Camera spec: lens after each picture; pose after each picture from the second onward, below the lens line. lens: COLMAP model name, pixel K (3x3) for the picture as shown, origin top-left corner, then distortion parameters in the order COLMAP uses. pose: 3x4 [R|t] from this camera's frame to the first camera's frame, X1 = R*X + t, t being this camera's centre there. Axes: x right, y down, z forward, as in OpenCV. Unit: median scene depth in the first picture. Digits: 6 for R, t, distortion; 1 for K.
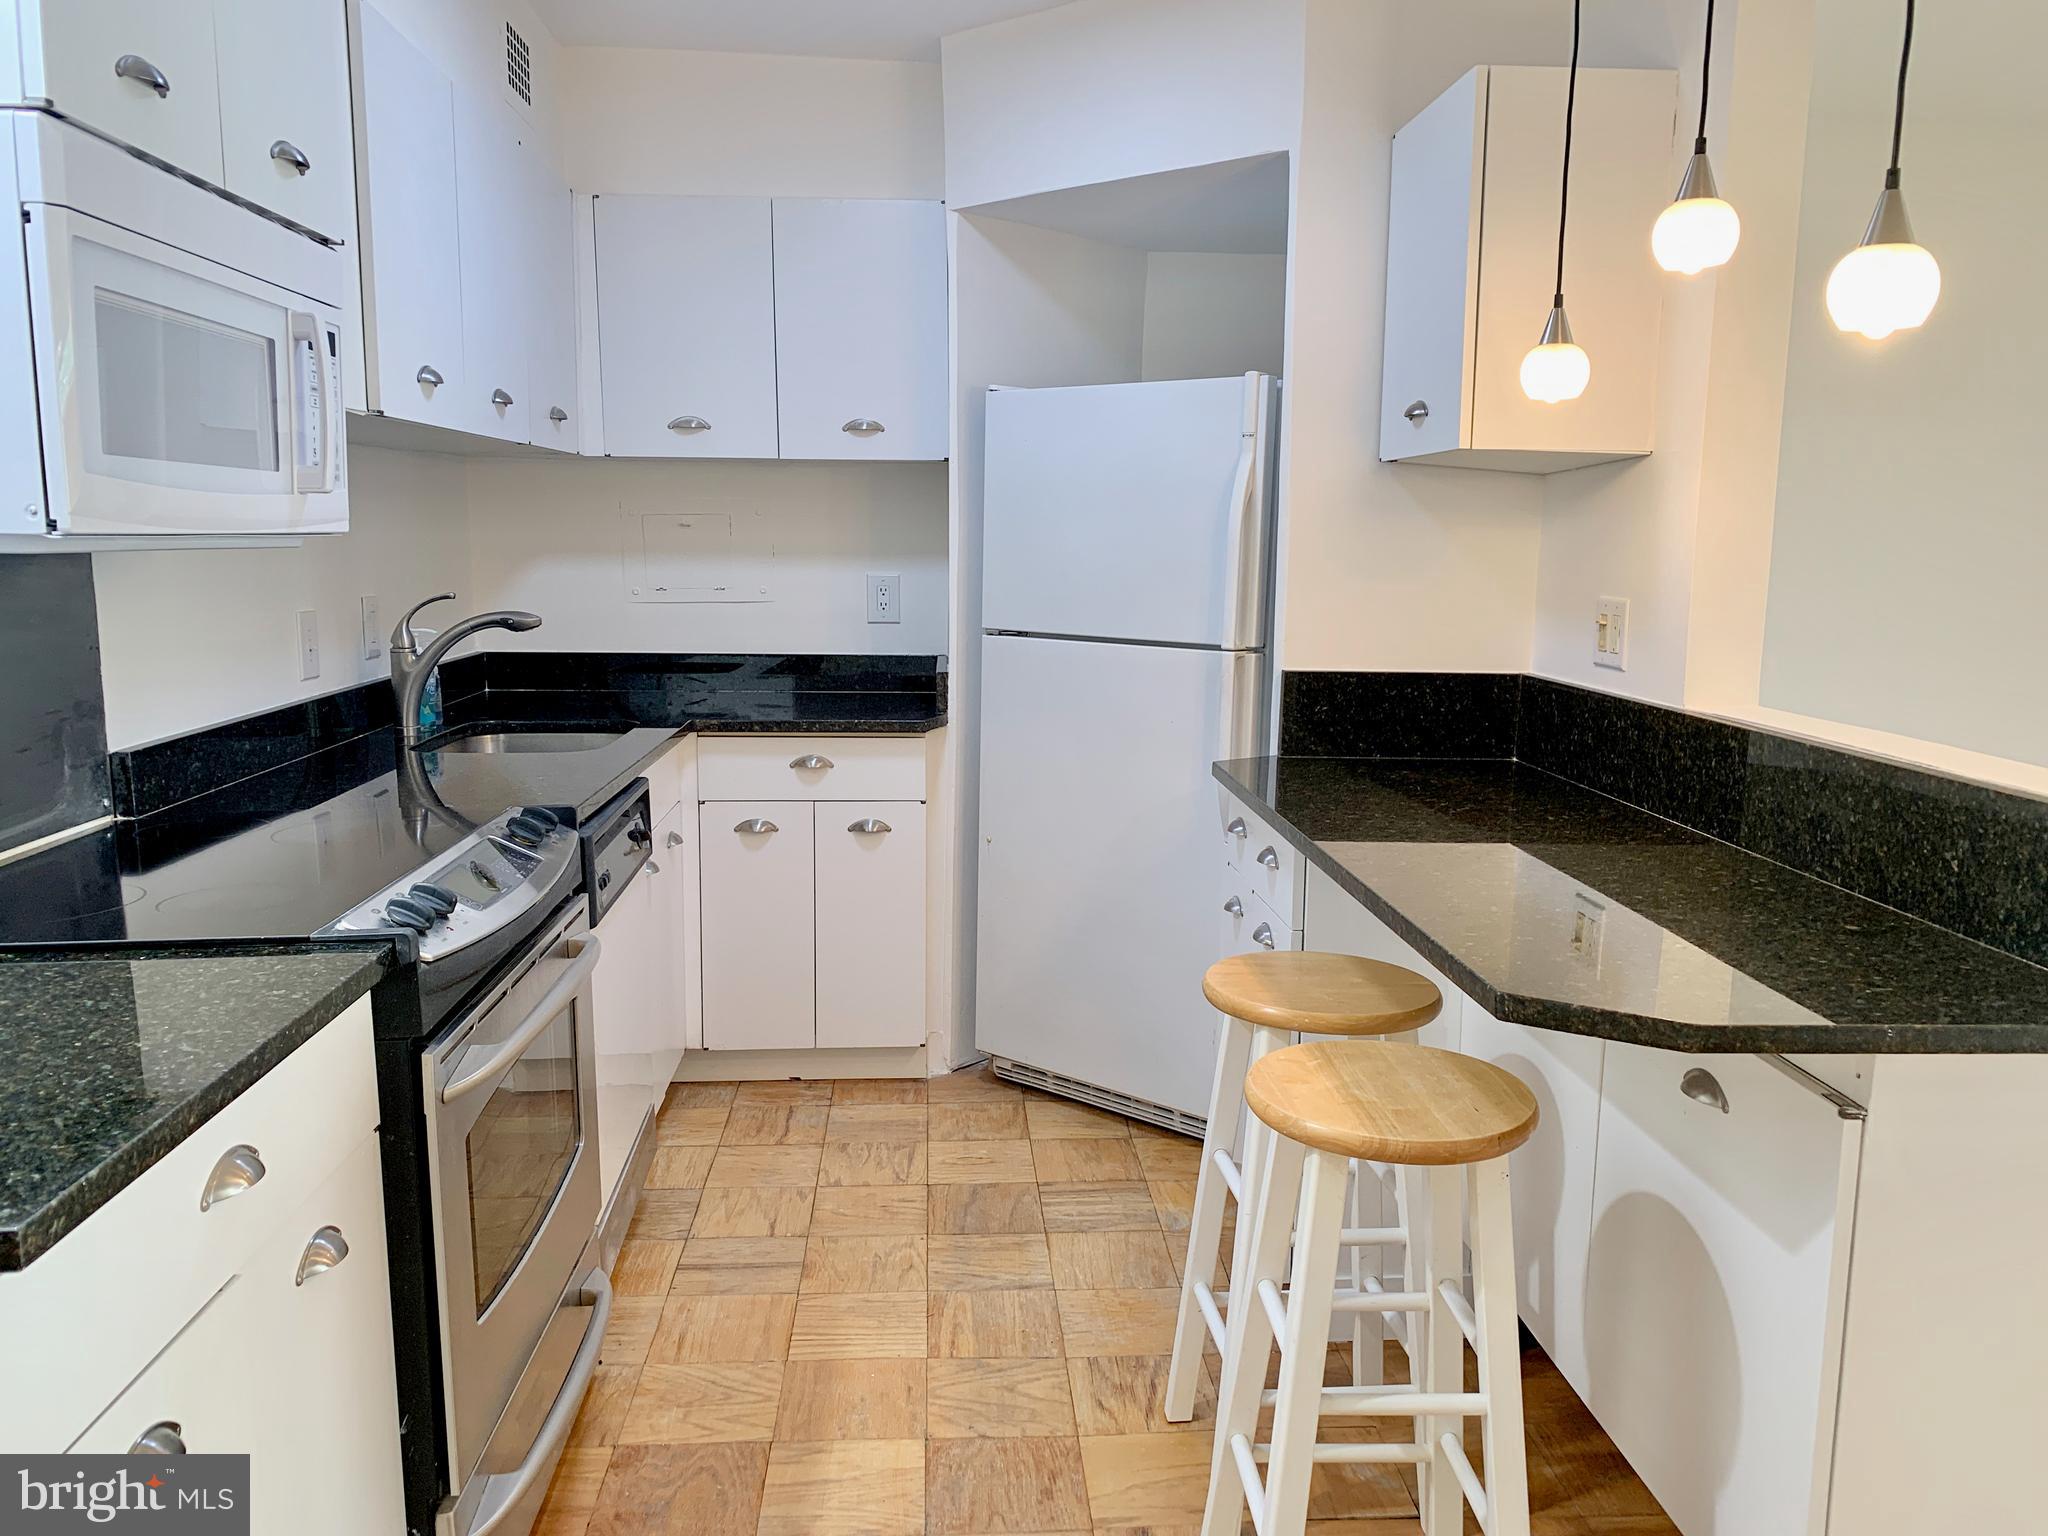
lens RADIAL K [[1549.0, 0, 1034.7], [0, 1549.0, 768.7], [0, 0, 1]] dist [0.013109, -0.026755]
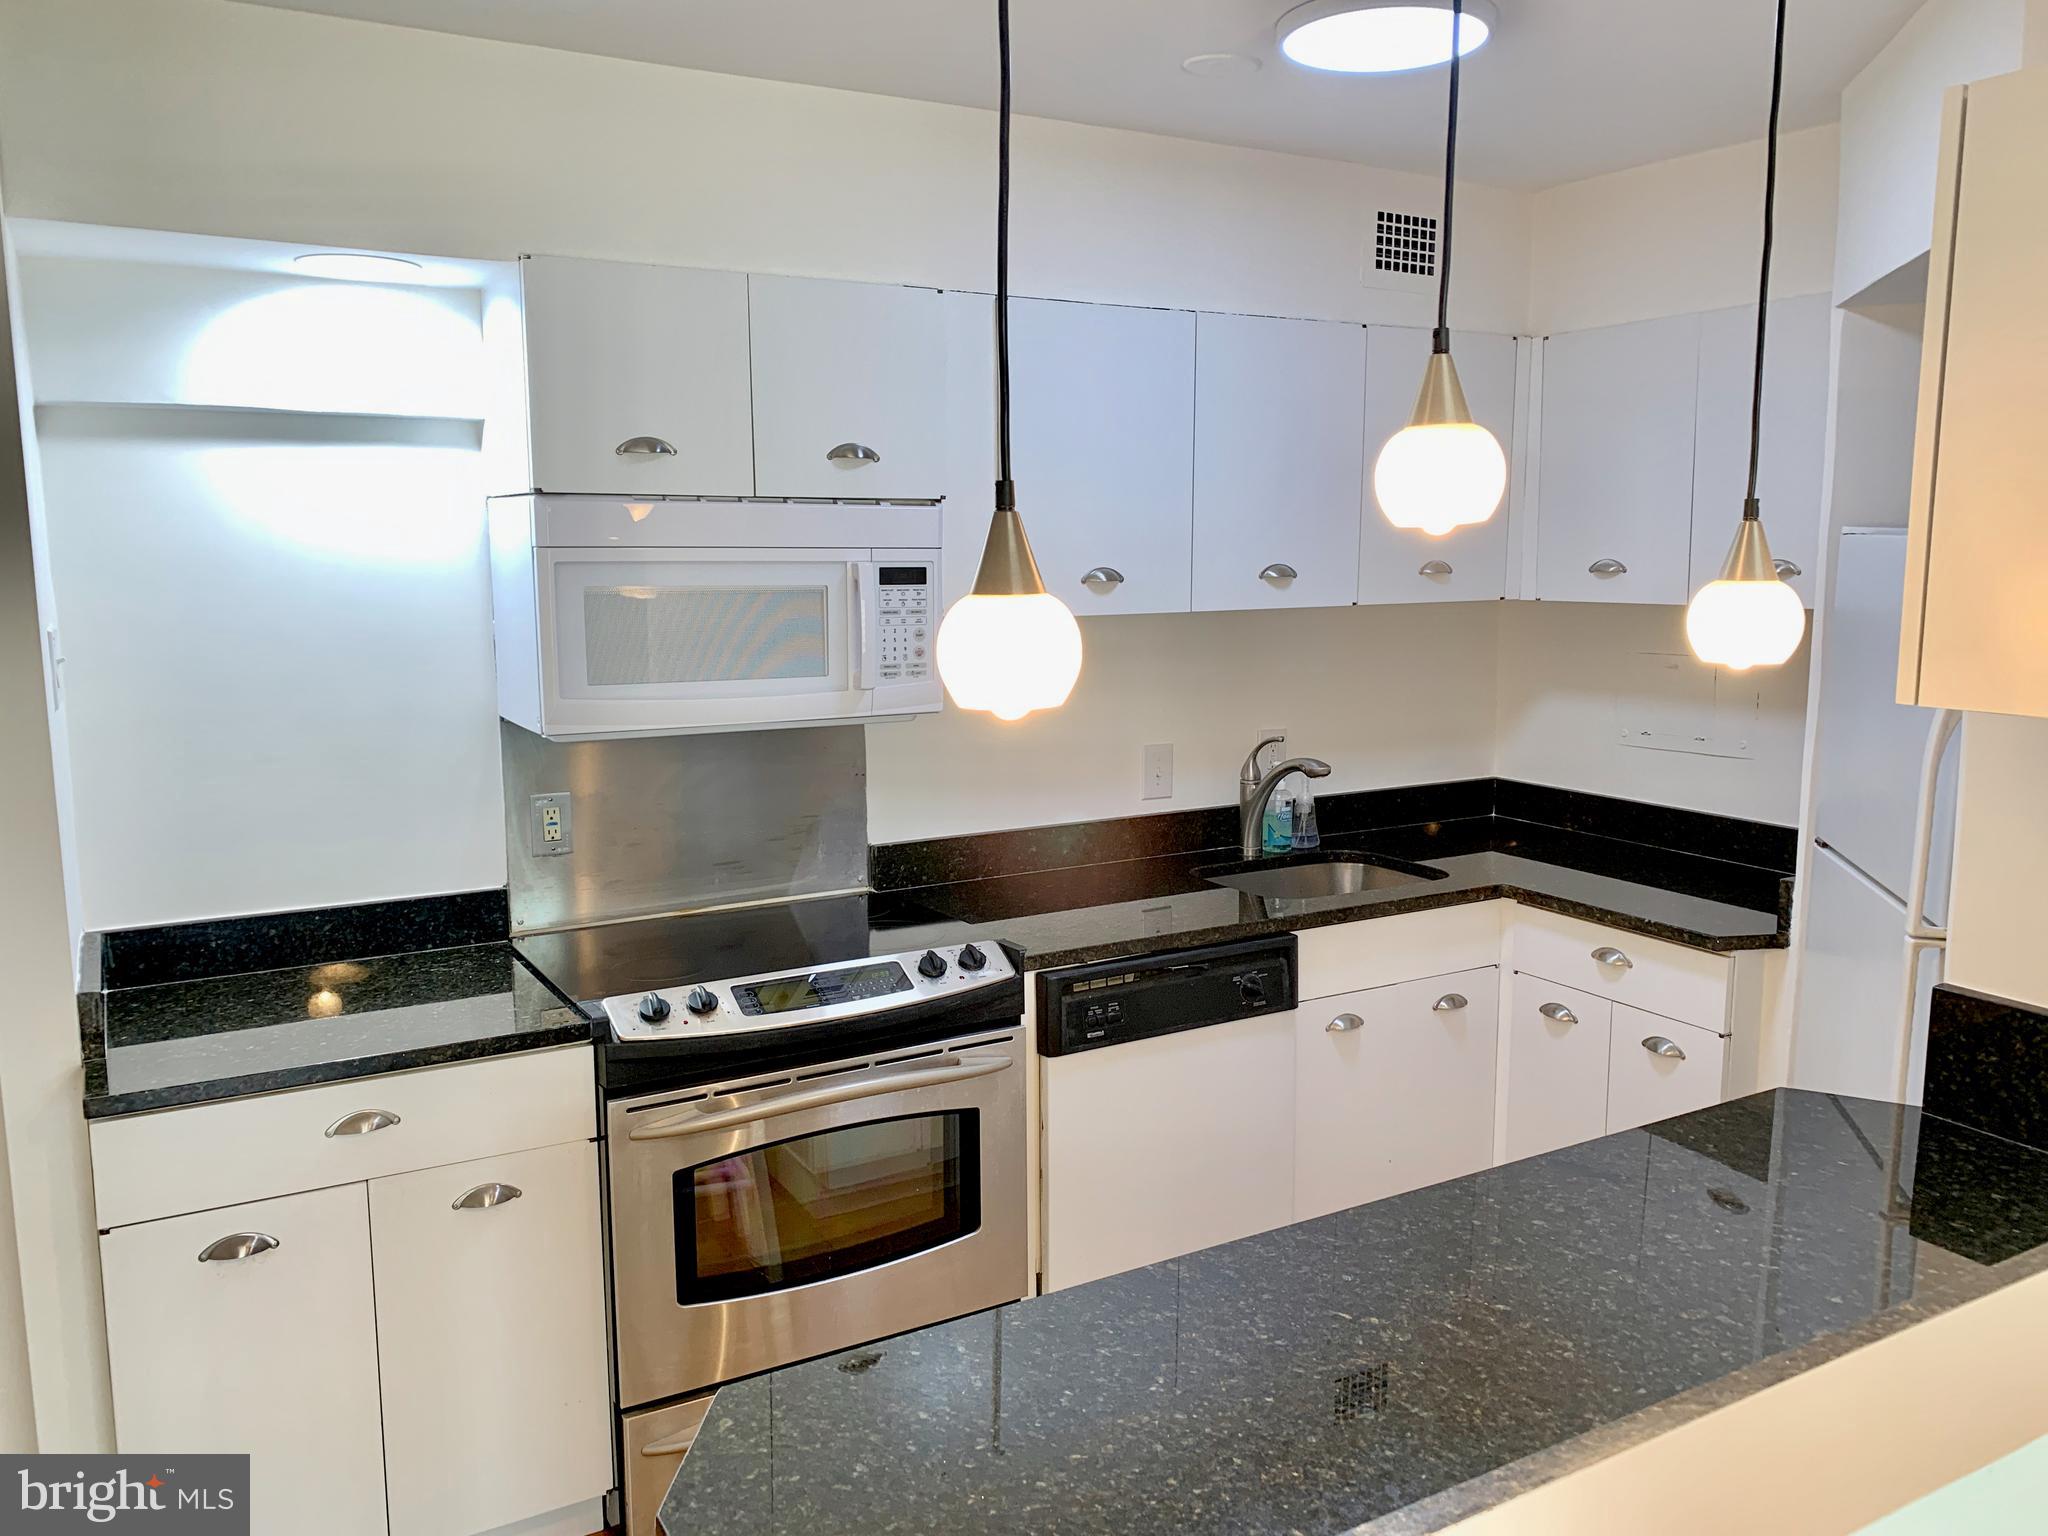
lens RADIAL K [[1549.0, 0, 1031.9], [0, 1549.0, 763.7], [0, 0, 1]] dist [0.013109, -0.026755]
pose [[0.449844, 0.116706, -0.885449, 0.536516], [-0.129606, 0.989461, 0.064570, -0.142807], [0.883653, 0.085714, 0.460229, 0.329933]]
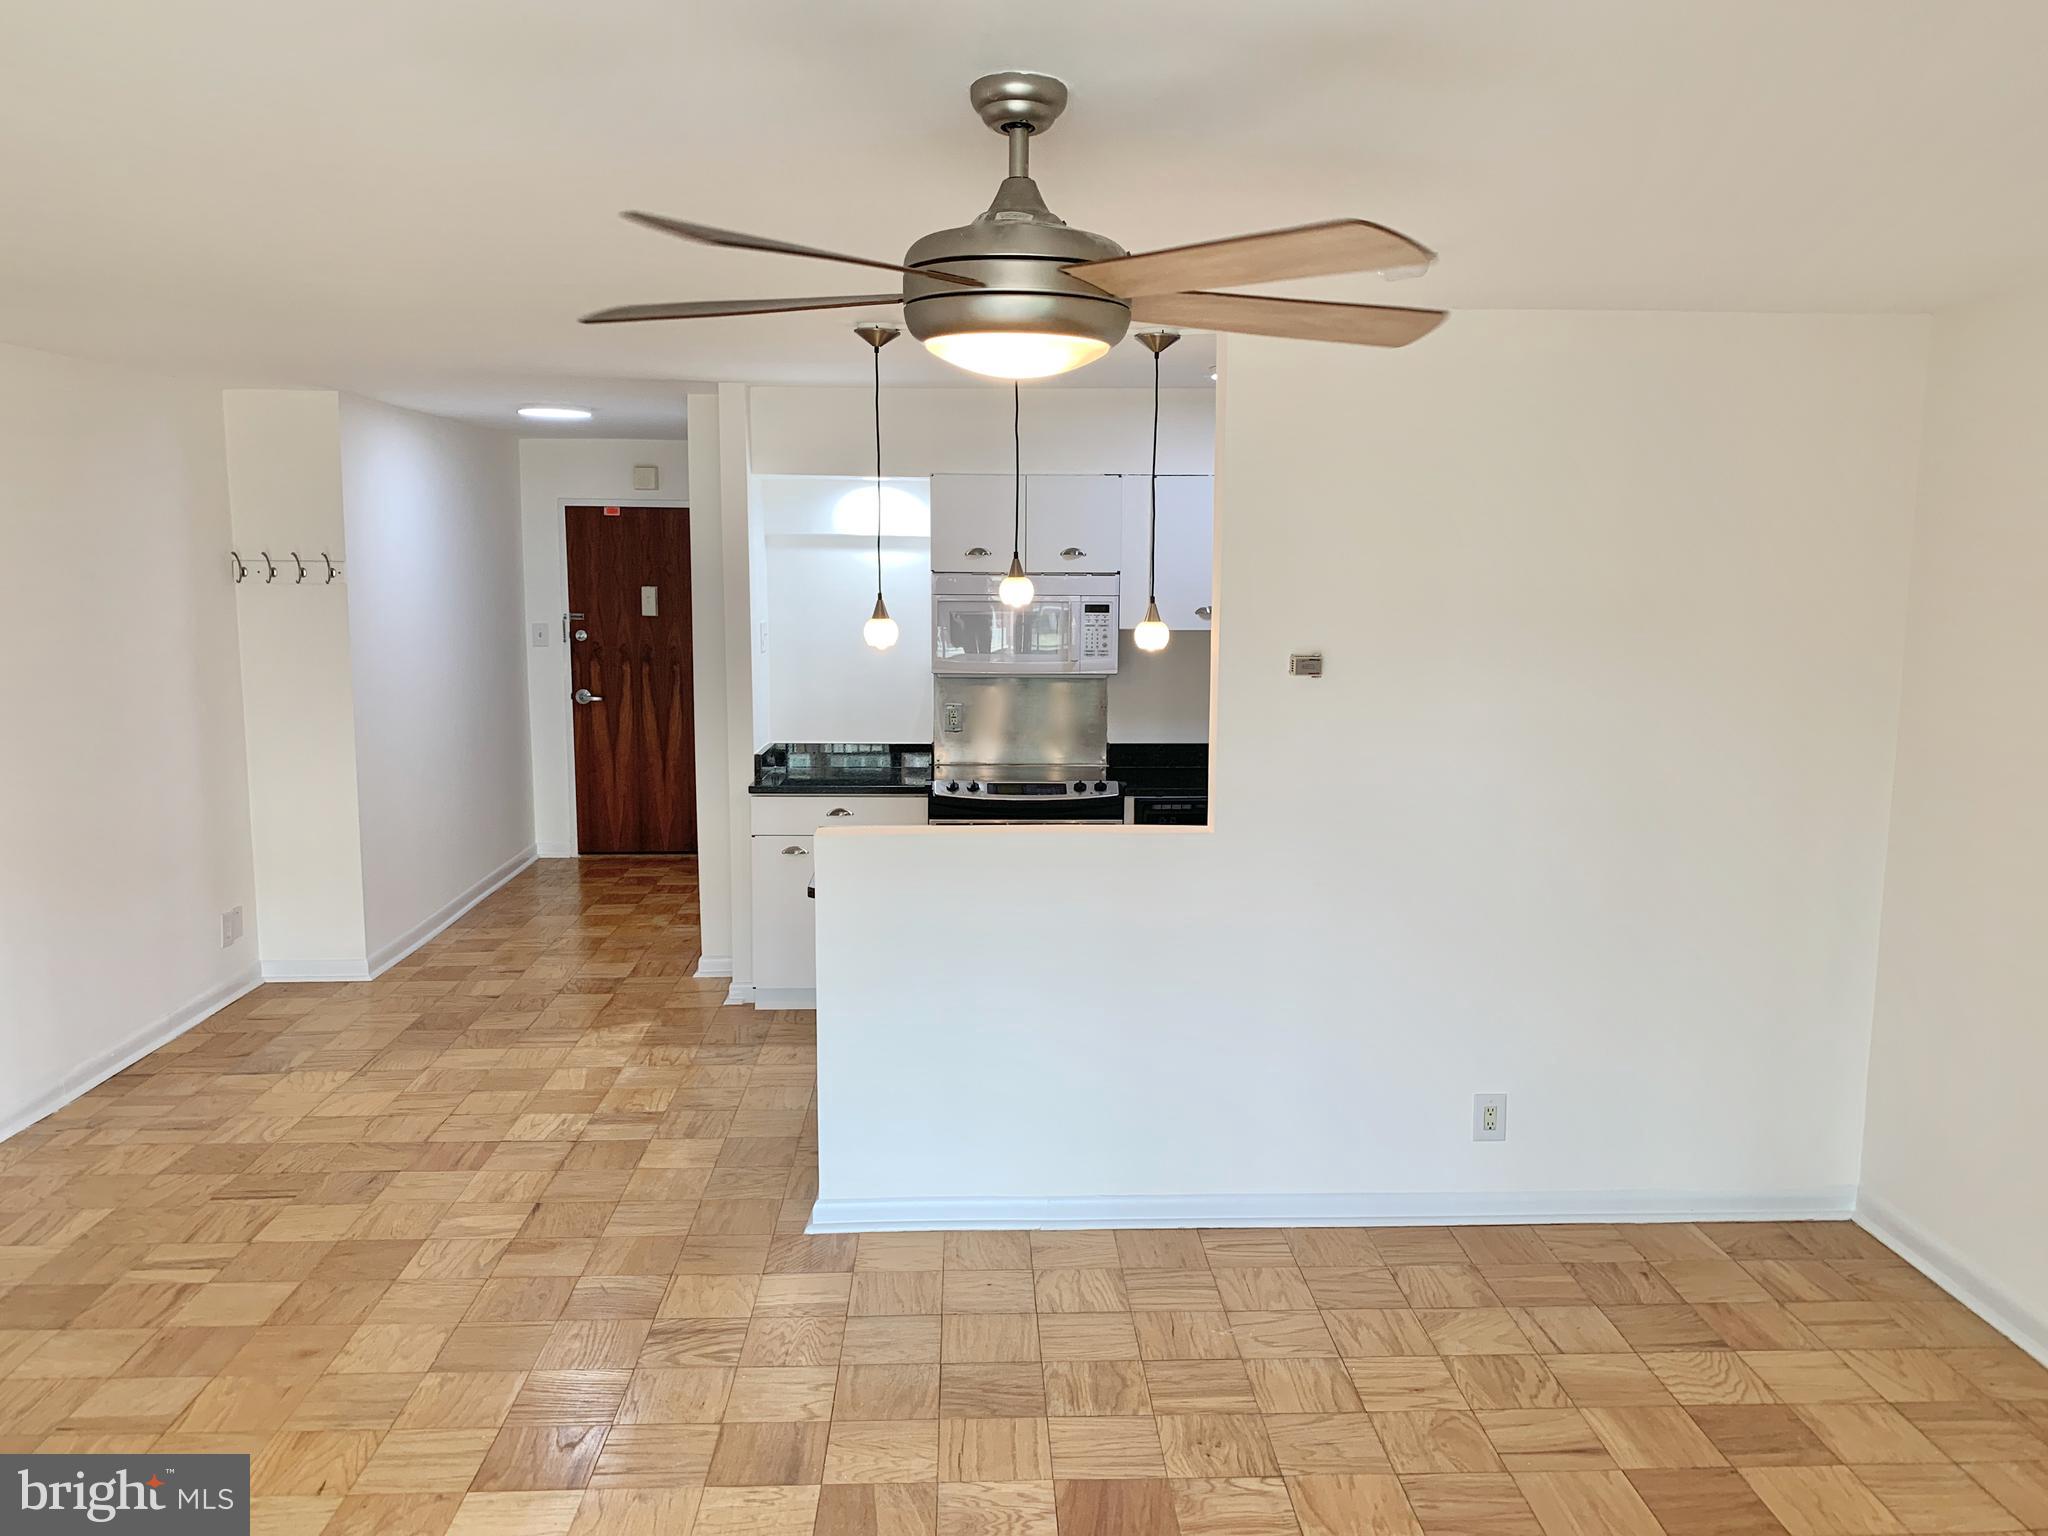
lens RADIAL K [[1549.0, 0, 1025.6], [0, 1549.0, 770.1], [0, 0, 1]] dist [0.013109, -0.026755]
pose [[-0.043472, 0.126048, -0.991071, 1.746869], [-0.153798, 0.979340, 0.131302, -0.234364], [0.987146, 0.158132, -0.023188, 0.691928]]
